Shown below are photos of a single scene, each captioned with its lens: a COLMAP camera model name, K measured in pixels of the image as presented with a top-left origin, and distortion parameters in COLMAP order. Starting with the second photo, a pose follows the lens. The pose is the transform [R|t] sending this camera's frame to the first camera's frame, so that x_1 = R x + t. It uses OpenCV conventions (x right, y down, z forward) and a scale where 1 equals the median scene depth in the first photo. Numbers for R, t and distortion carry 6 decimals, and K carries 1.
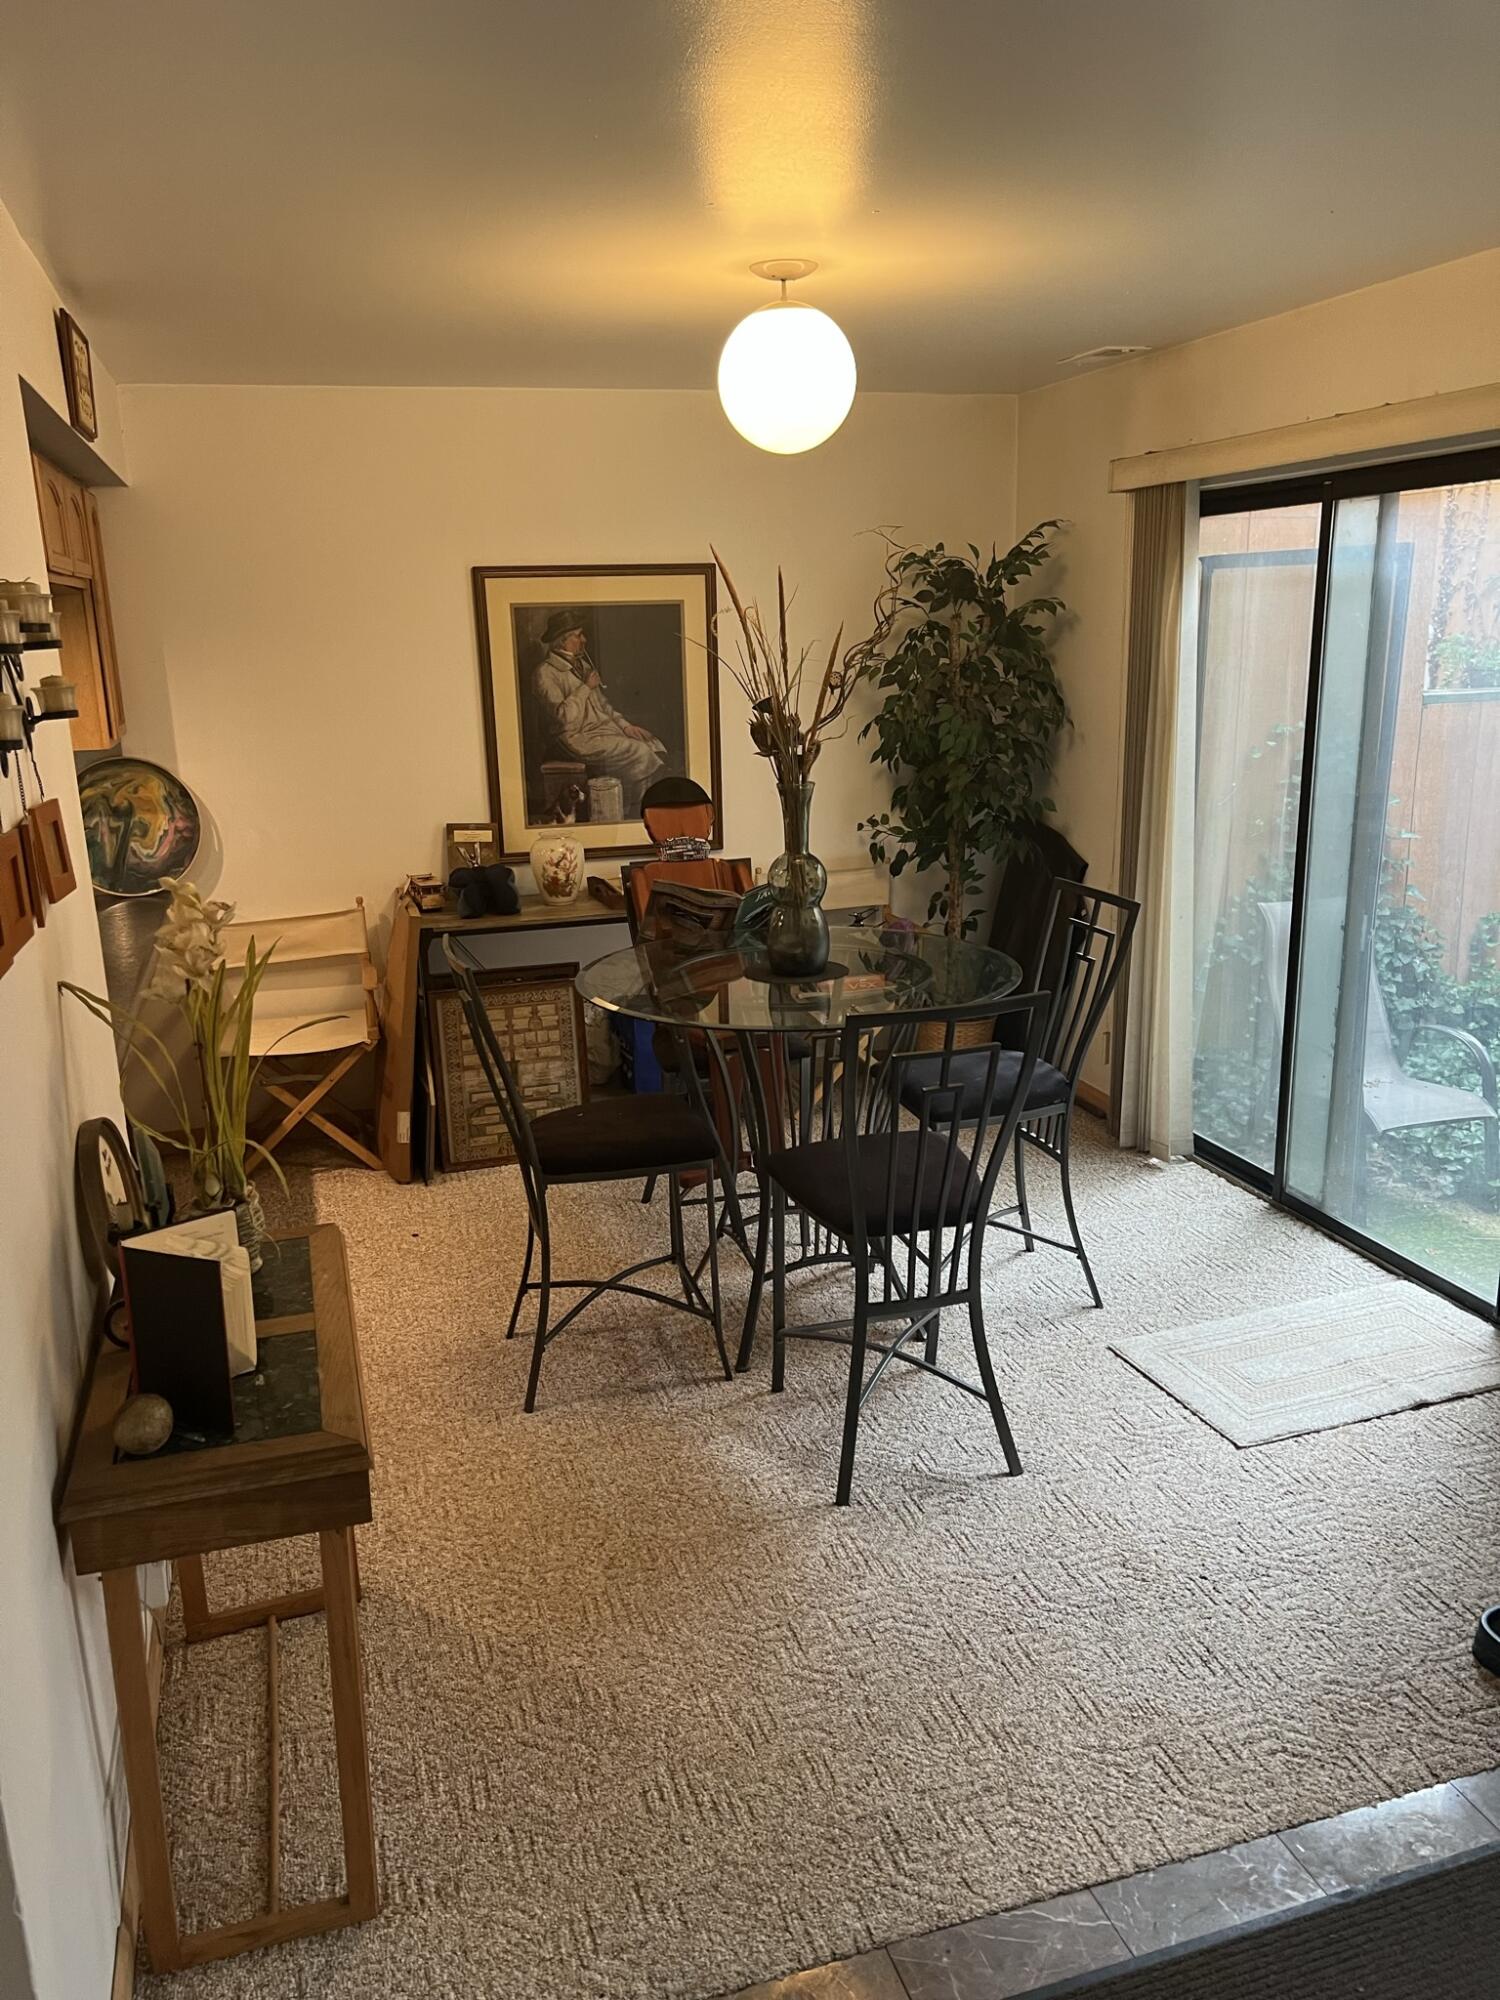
lens RADIAL K [[1507.0, 0, 745.9], [0, 1507.0, 1008.1], [0, 0, 1]] dist [0.035669, -0.027193]
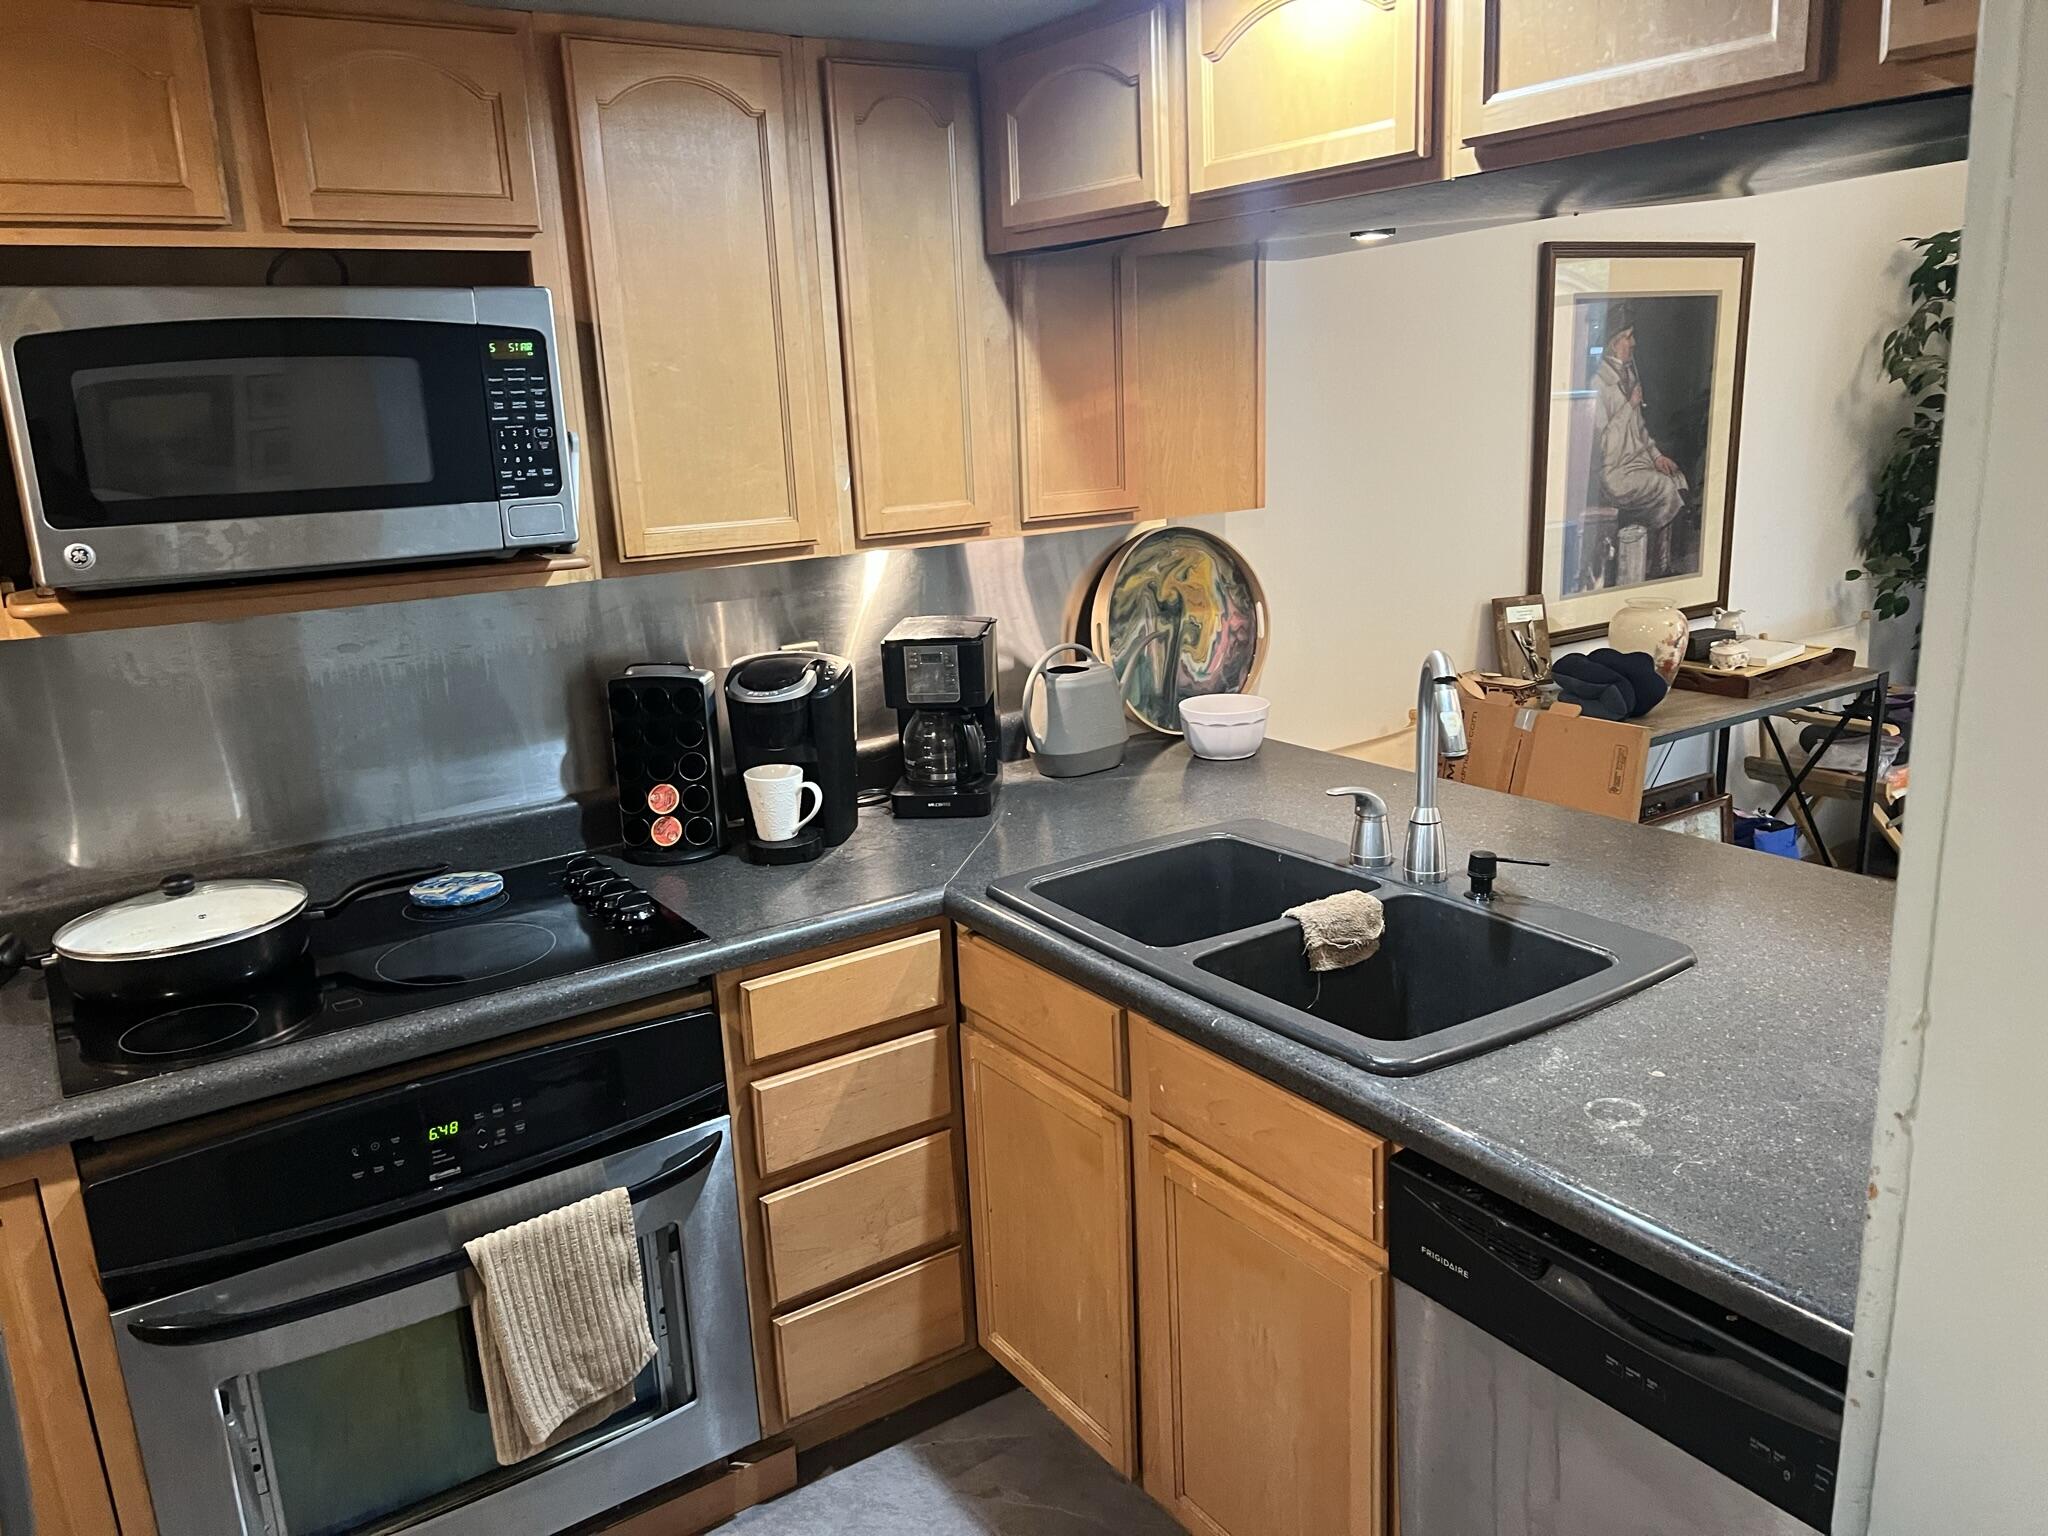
lens RADIAL K [[1543.2, 0, 1012.1], [0, 1543.2, 775.6], [0, 0, 1]] dist [0.035669, -0.027193]
pose [[0.957860, -0.089232, 0.273023, -0.629714], [0.090310, 0.995876, 0.008642, -0.064877], [-0.272668, 0.016379, 0.961969, 0.348566]]
